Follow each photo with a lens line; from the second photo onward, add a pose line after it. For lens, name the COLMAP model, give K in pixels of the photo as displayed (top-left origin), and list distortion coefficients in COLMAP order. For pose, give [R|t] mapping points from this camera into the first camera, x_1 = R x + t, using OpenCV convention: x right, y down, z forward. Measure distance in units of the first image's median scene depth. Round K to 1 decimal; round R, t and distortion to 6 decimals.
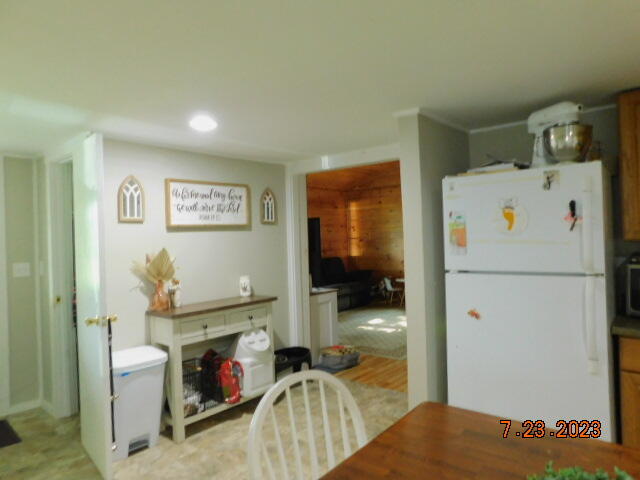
lens RADIAL K [[434.9, 0, 322.4], [0, 434.9, 236.4], [0, 0, 1]] dist [-0.040701, 0.033670]
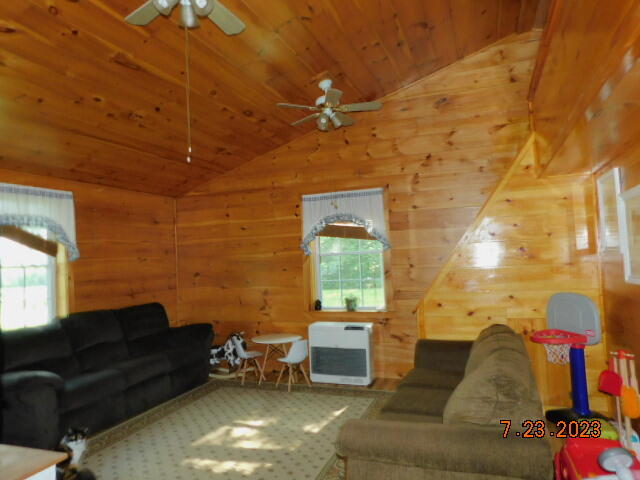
lens RADIAL K [[434.9, 0, 319.8], [0, 434.9, 238.7], [0, 0, 1]] dist [-0.040701, 0.033670]
pose [[0.939811, 0.018343, 0.341202, 0.045560], [0.002221, 0.998209, -0.059780, -0.005846], [-0.341688, 0.056940, 0.938087, 0.375586]]
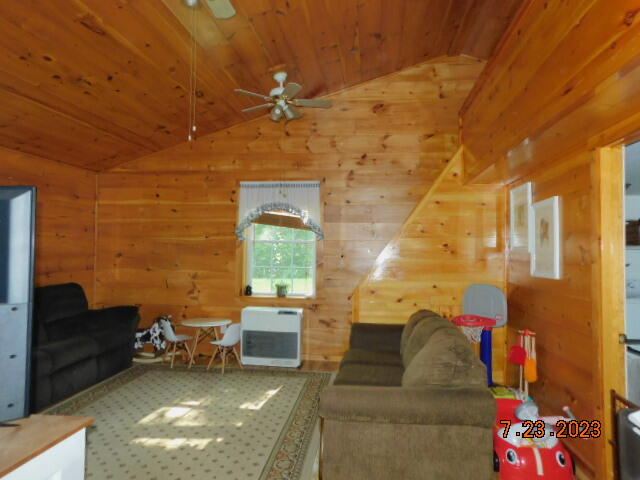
lens RADIAL K [[434.9, 0, 322.0], [0, 434.9, 240.2], [0, 0, 1]] dist [-0.040701, 0.033670]
pose [[0.825442, 0.061018, 0.561179, -0.018382], [-0.044663, 0.998084, -0.042828, 0.001254], [-0.562717, 0.010288, 0.826585, 0.379382]]
